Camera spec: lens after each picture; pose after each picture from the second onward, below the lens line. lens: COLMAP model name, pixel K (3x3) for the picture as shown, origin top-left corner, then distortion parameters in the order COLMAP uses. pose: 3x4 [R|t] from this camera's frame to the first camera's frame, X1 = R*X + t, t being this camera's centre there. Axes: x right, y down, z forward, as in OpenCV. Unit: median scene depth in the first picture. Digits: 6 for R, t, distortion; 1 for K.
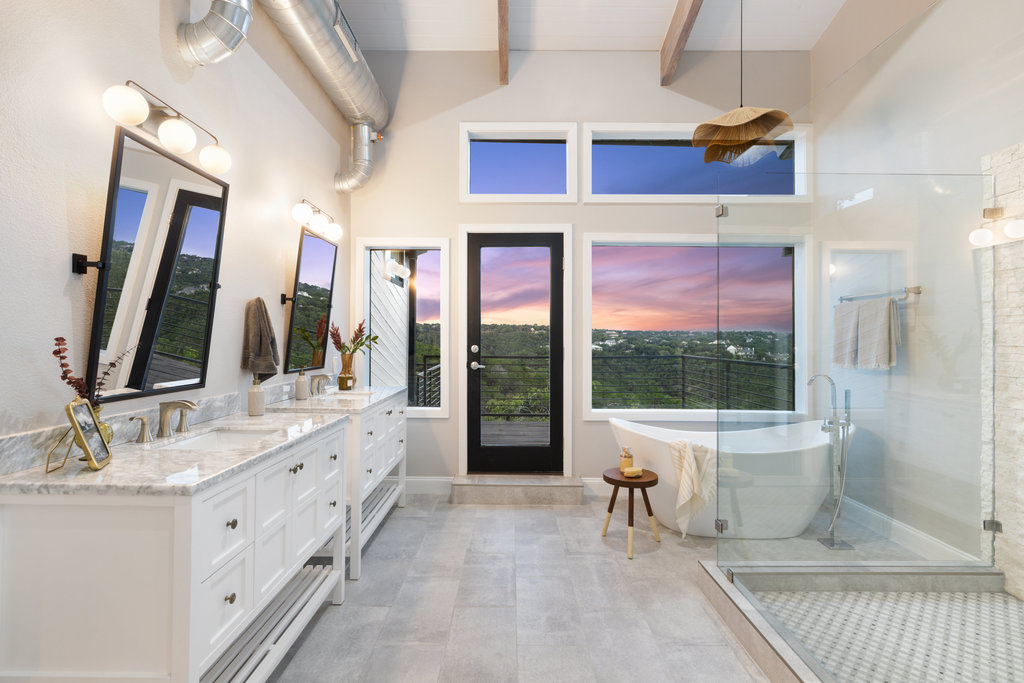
lens RADIAL K [[495.4, 0, 510.9], [0, 495.4, 331.7], [0, 0, 1]] dist [0.002502, 0.000940]
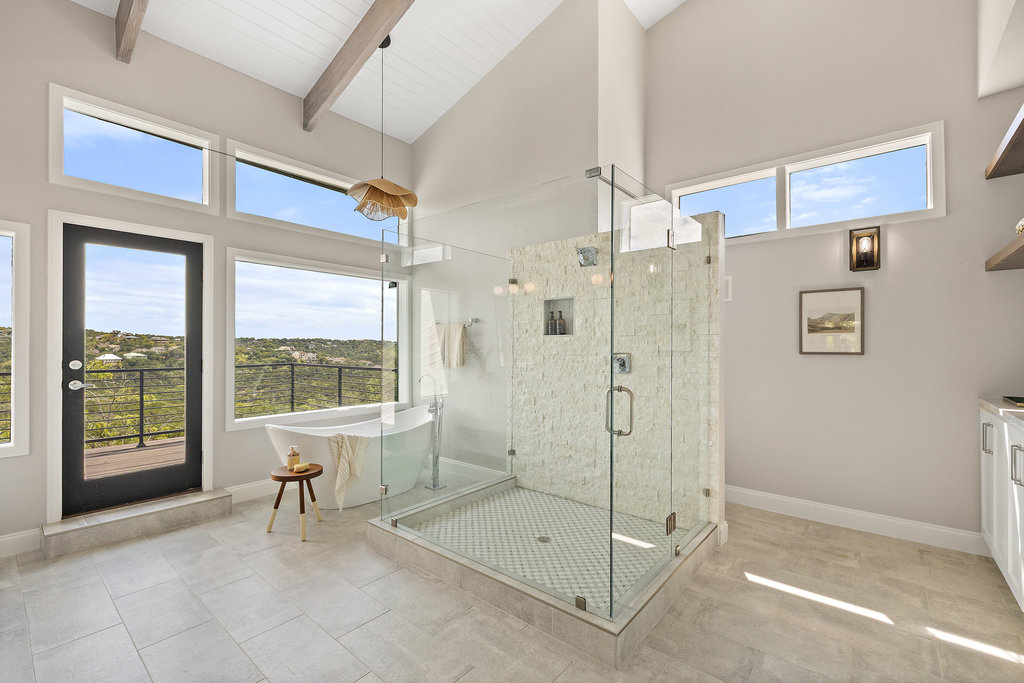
lens RADIAL K [[442.4, 0, 511.6], [0, 442.4, 341.6], [0, 0, 1]] dist [0.001193, 0.000702]
pose [[0.648408, 0.004158, 0.761282, -0.210858], [-0.009405, 0.999953, 0.002549, -0.016216], [-0.761235, -0.008812, 0.648416, -0.038123]]
